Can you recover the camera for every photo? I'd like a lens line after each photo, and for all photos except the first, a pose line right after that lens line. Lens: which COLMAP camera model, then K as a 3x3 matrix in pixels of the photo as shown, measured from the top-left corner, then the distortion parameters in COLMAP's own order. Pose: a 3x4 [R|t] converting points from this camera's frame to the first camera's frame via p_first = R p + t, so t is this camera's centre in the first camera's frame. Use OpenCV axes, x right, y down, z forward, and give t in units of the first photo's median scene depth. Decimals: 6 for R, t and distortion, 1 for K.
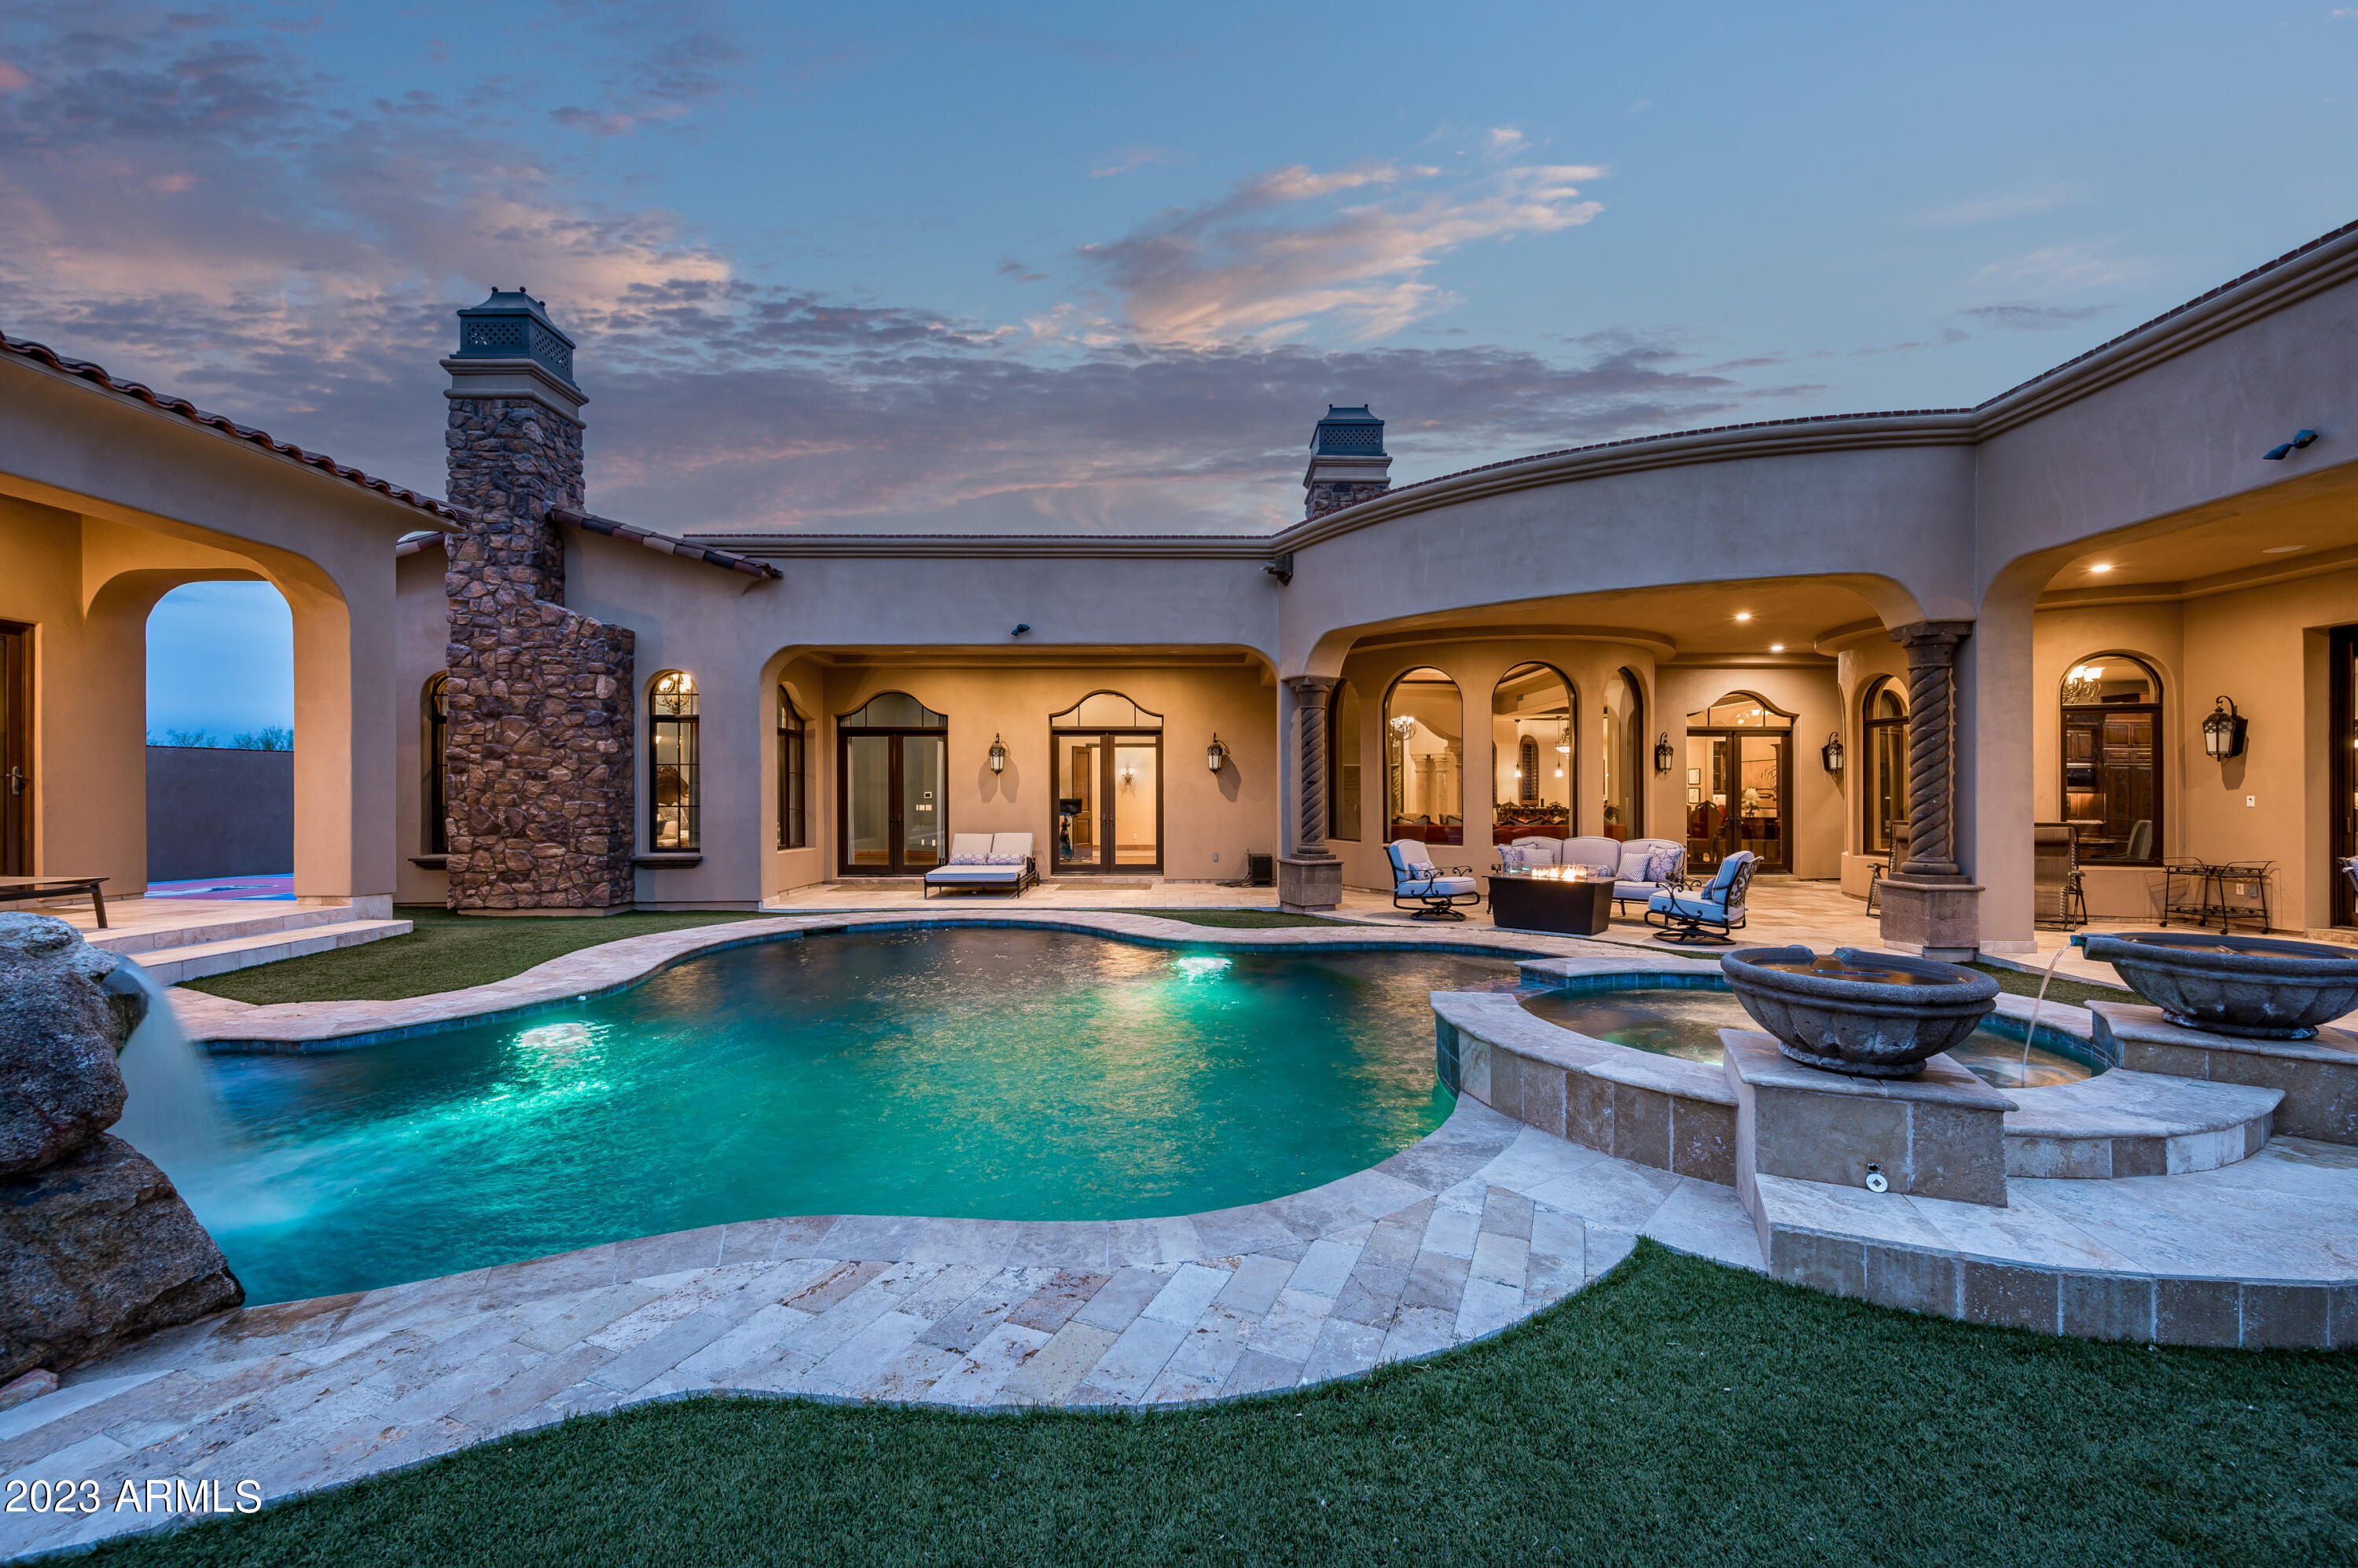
lens RADIAL K [[951.3, 0, 1180.7], [0, 951.3, 792.5], [0, 0, 1]] dist [0.000488, 0.000794]
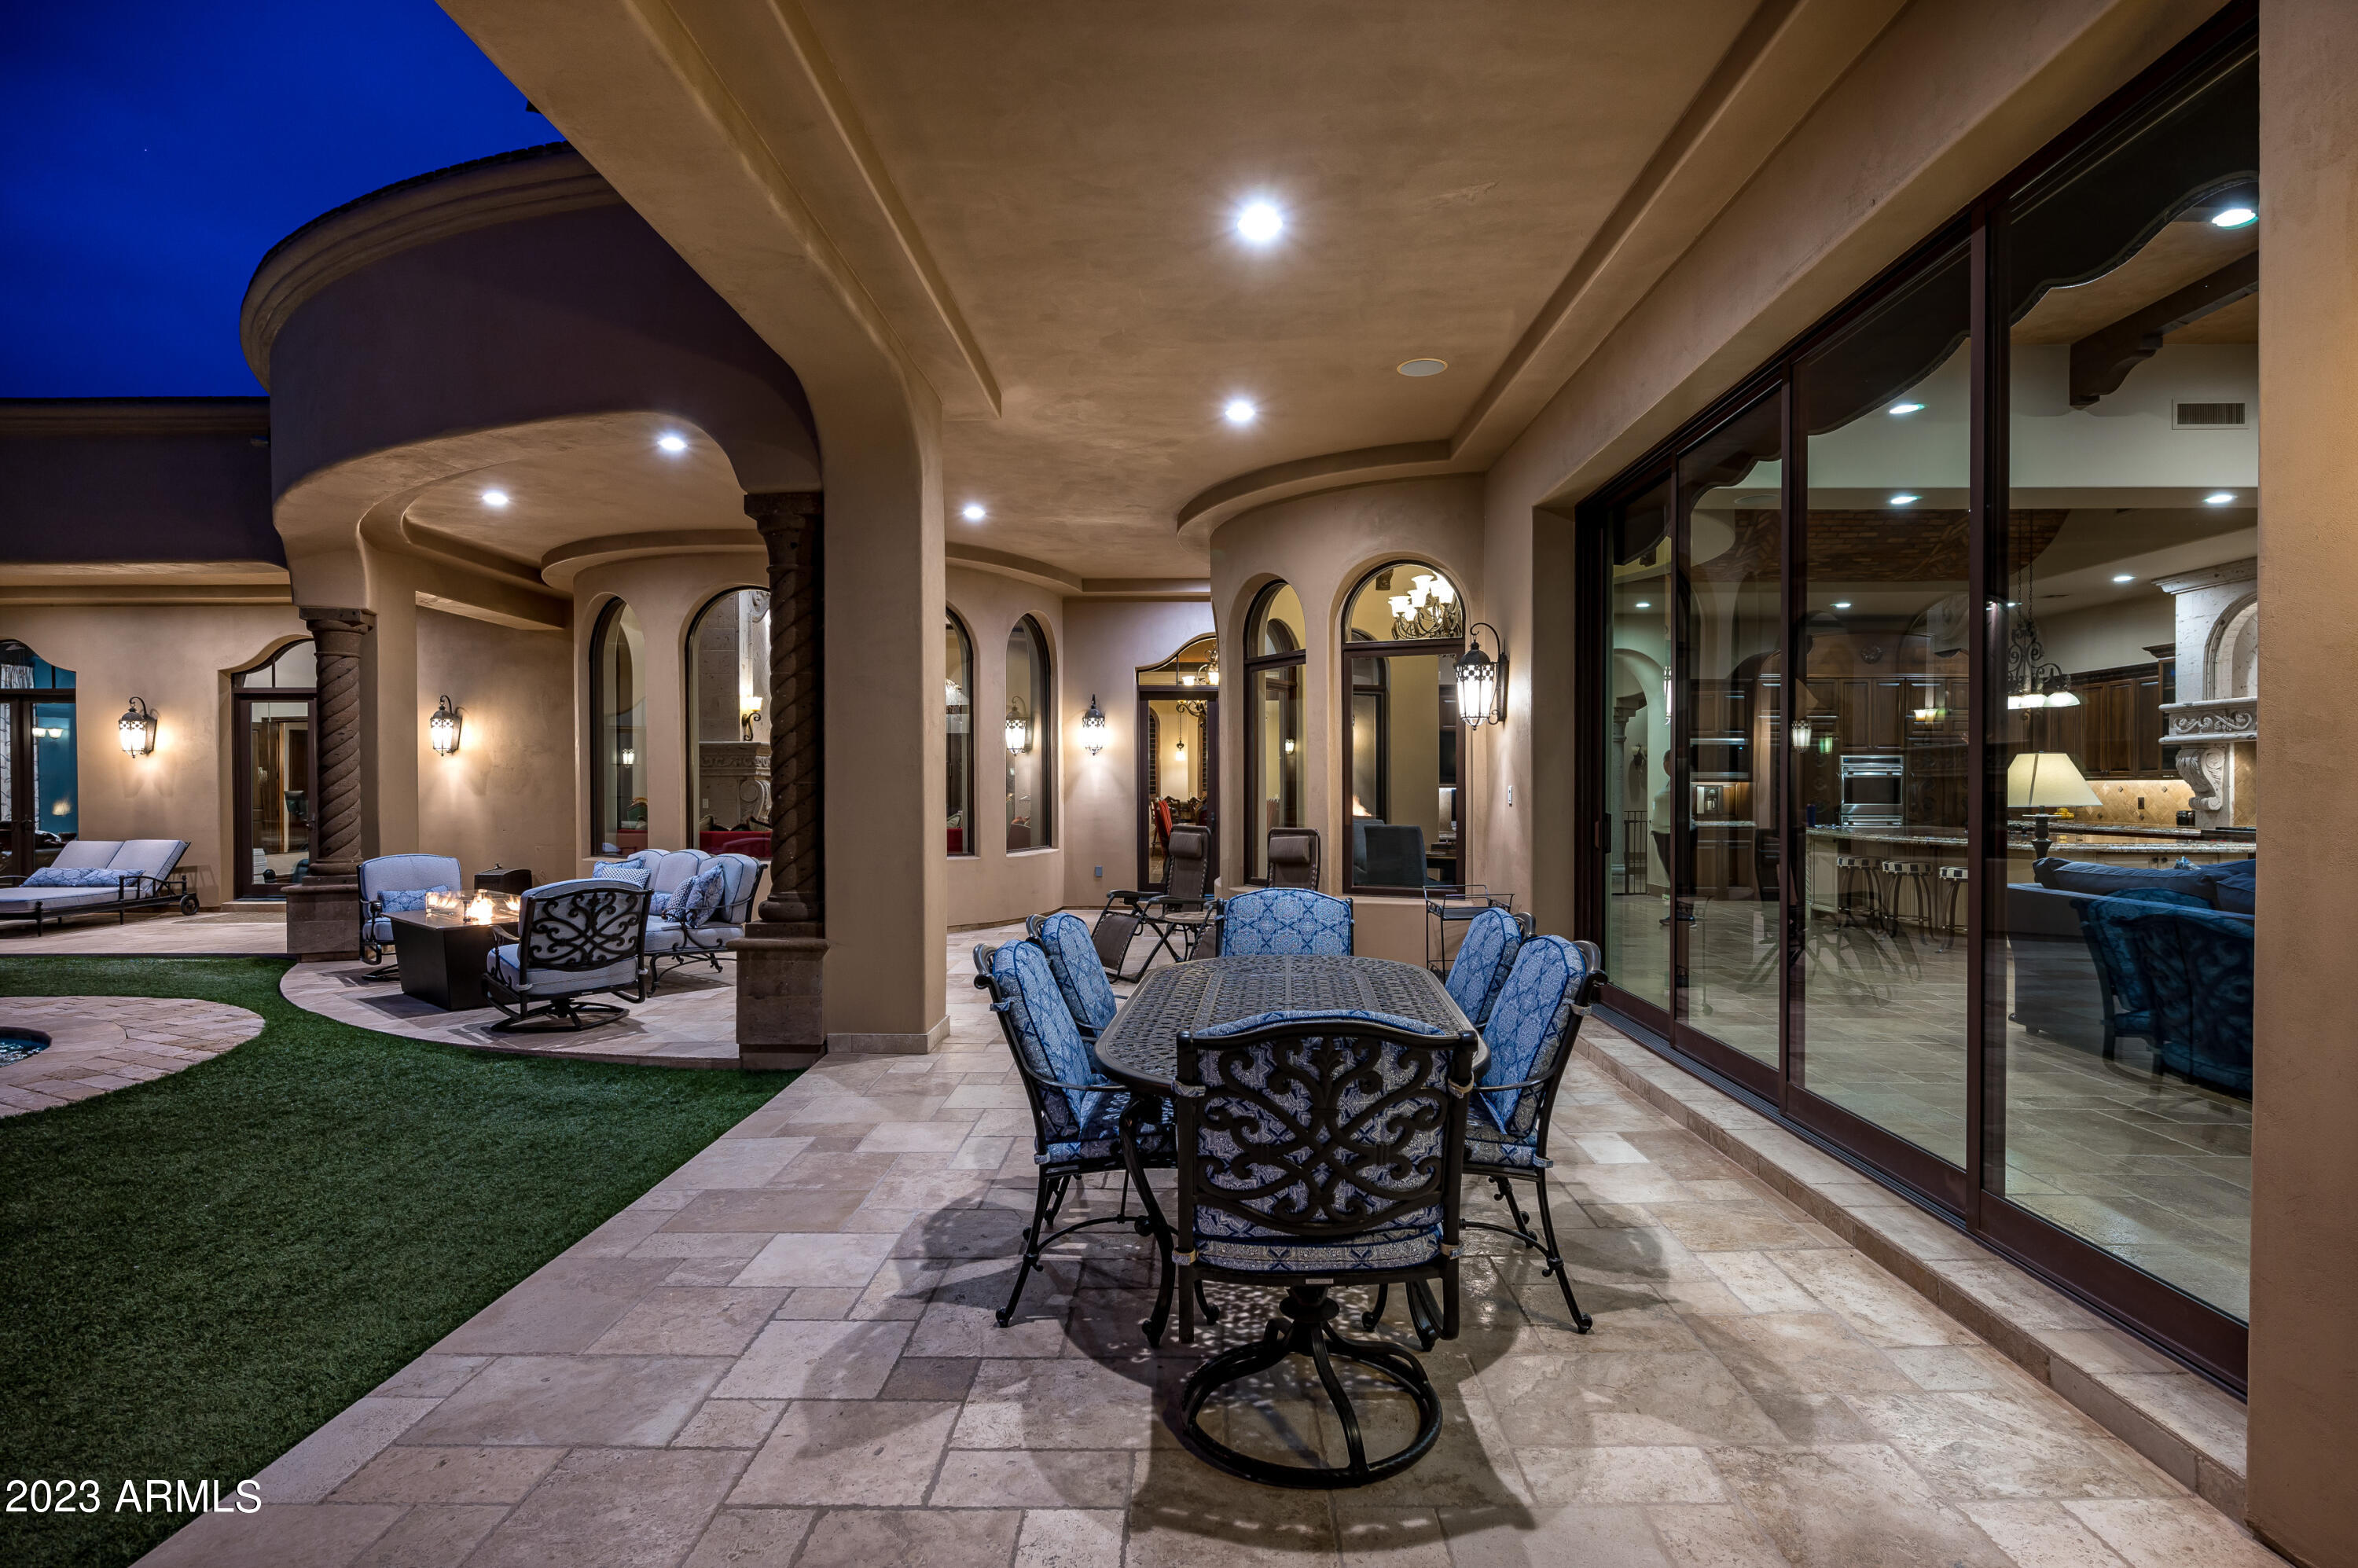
lens RADIAL K [[1155.7, 0, 1194.5], [0, 1155.7, 787.8], [0, 0, 1]] dist [0.000665, 0.000168]
pose [[0.999983, 0.000140, -0.005824, 1.000557], [-0.000103, 0.999980, 0.006296, -0.002328], [0.005825, -0.006296, 0.999963, 0.258516]]
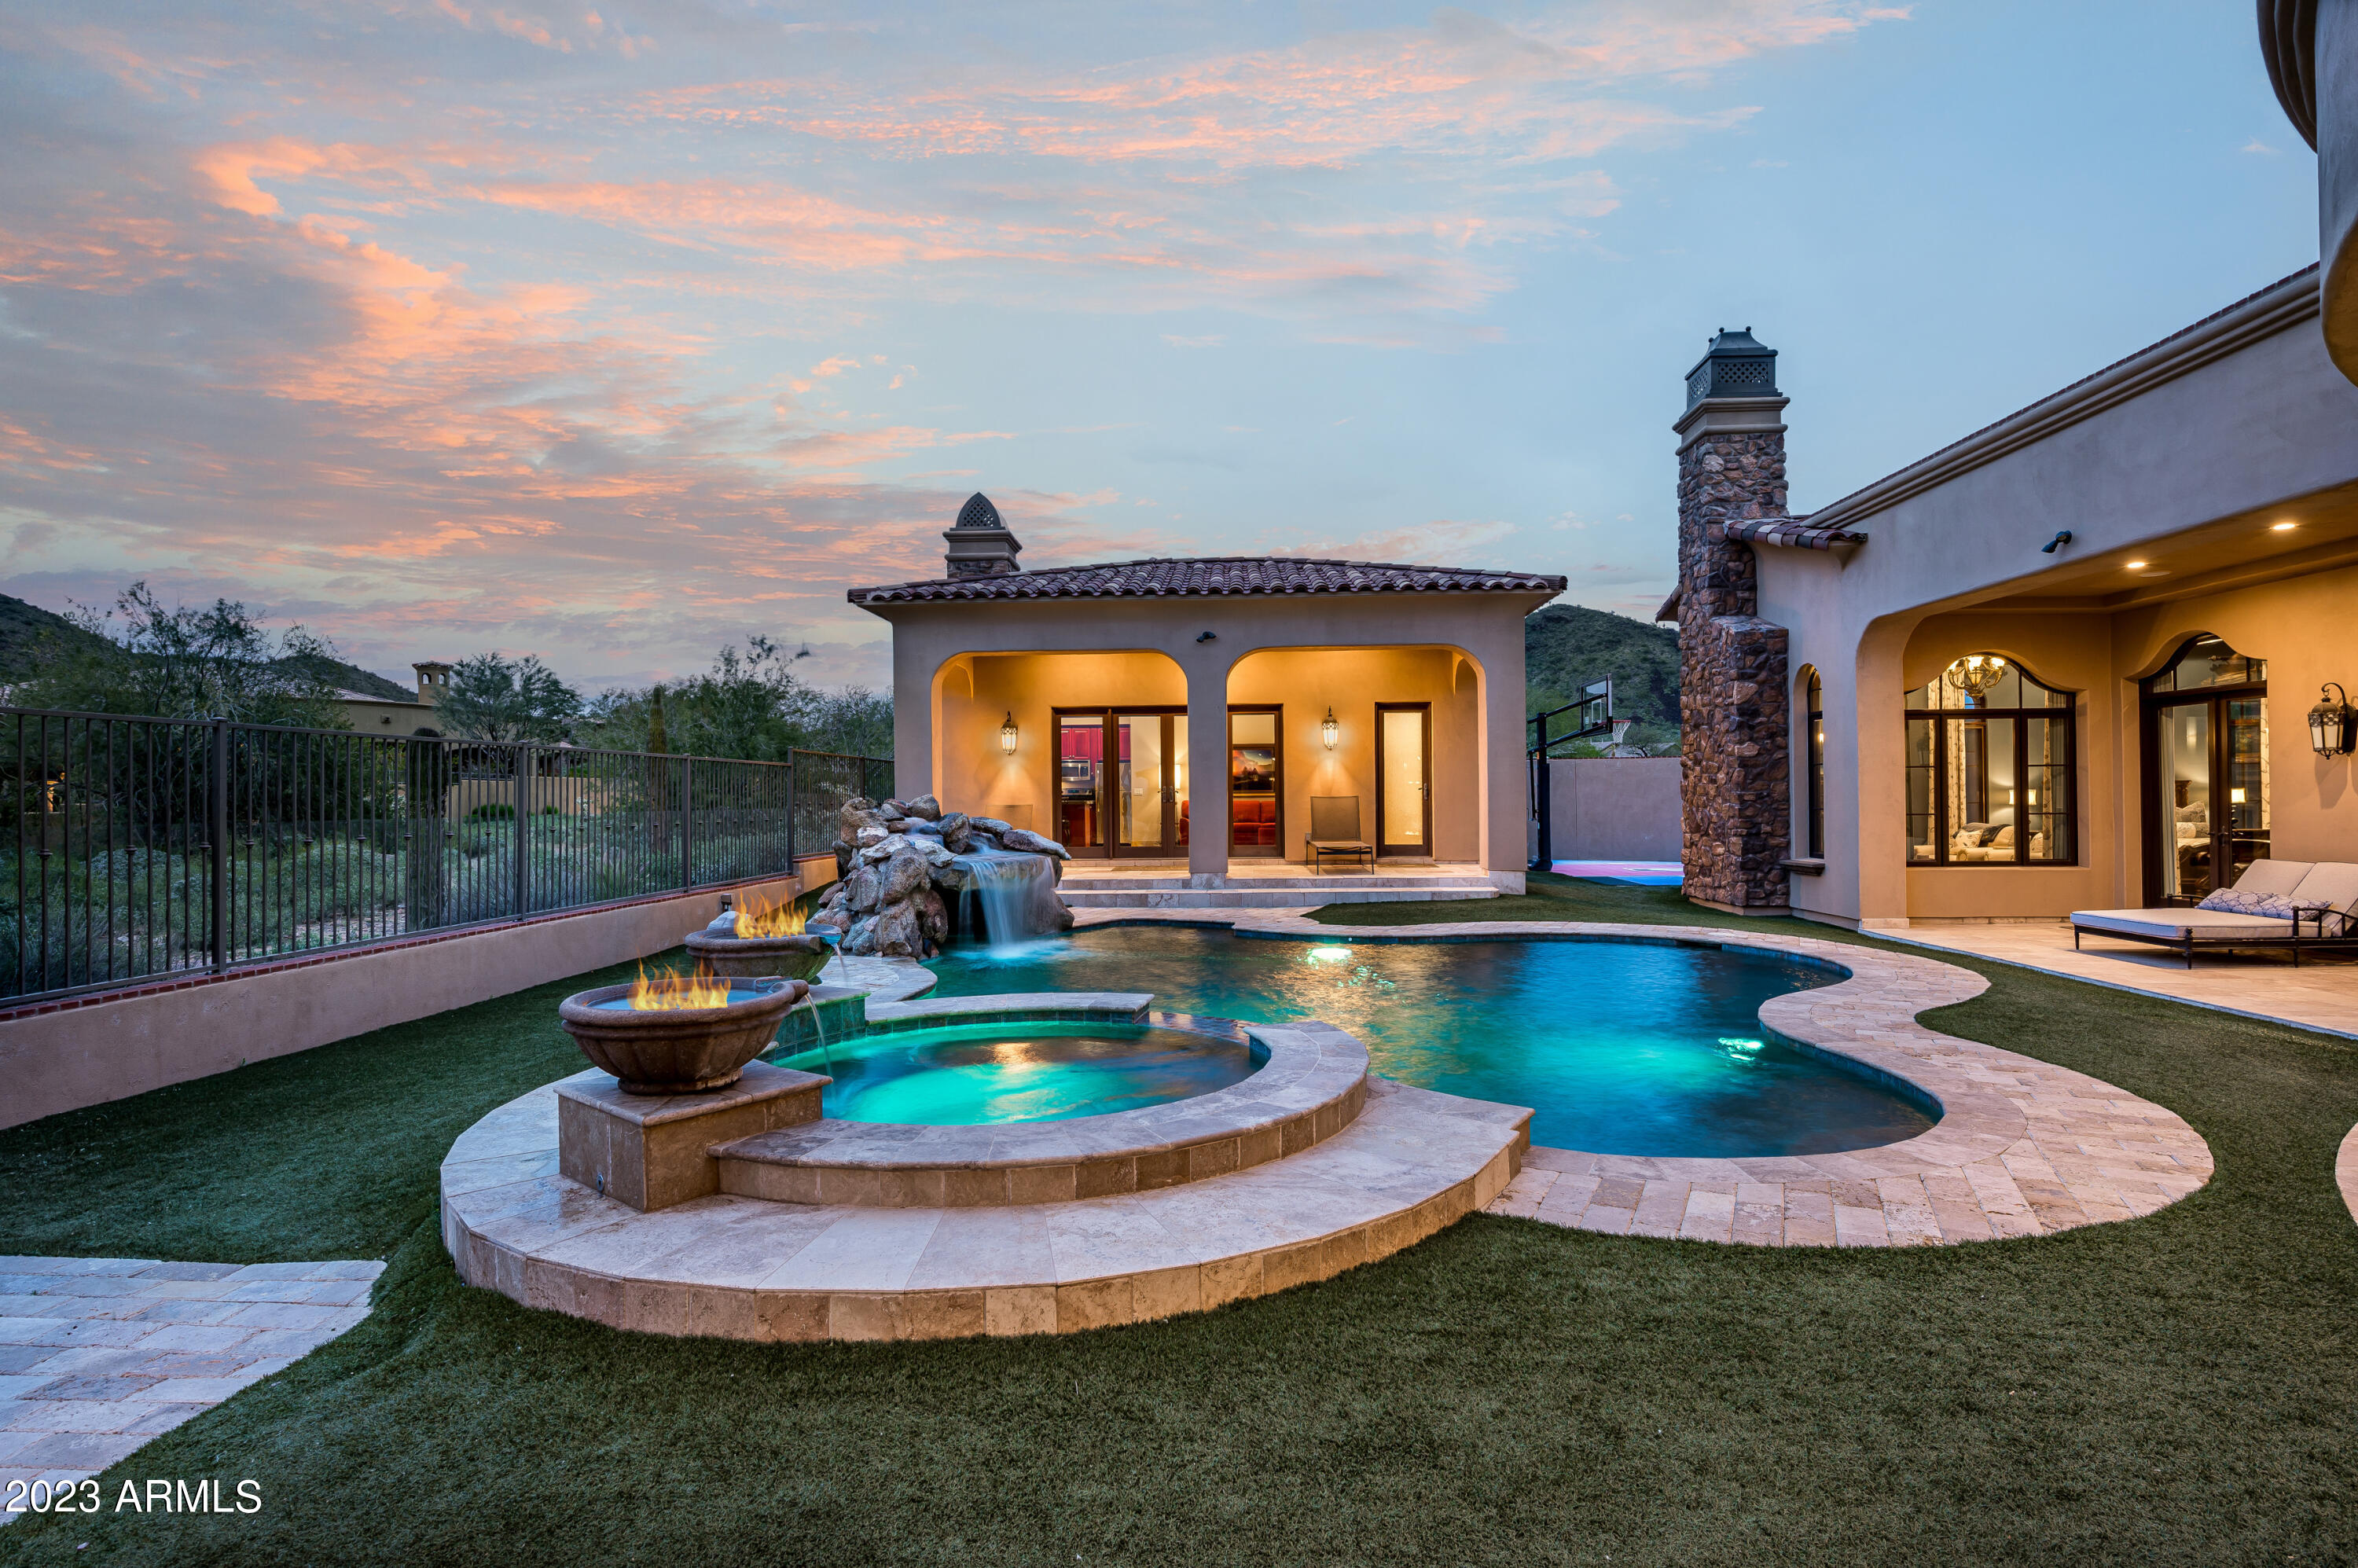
lens RADIAL K [[1155.7, 0, 1194.5], [0, 1155.7, 787.8], [0, 0, 1]] dist [0.000665, 0.000168]
pose [[-0.051622, -0.006484, -0.998646, 0.879523], [0.013434, 0.999884, -0.007187, -0.008831], [0.998576, -0.013786, -0.051529, 0.624276]]
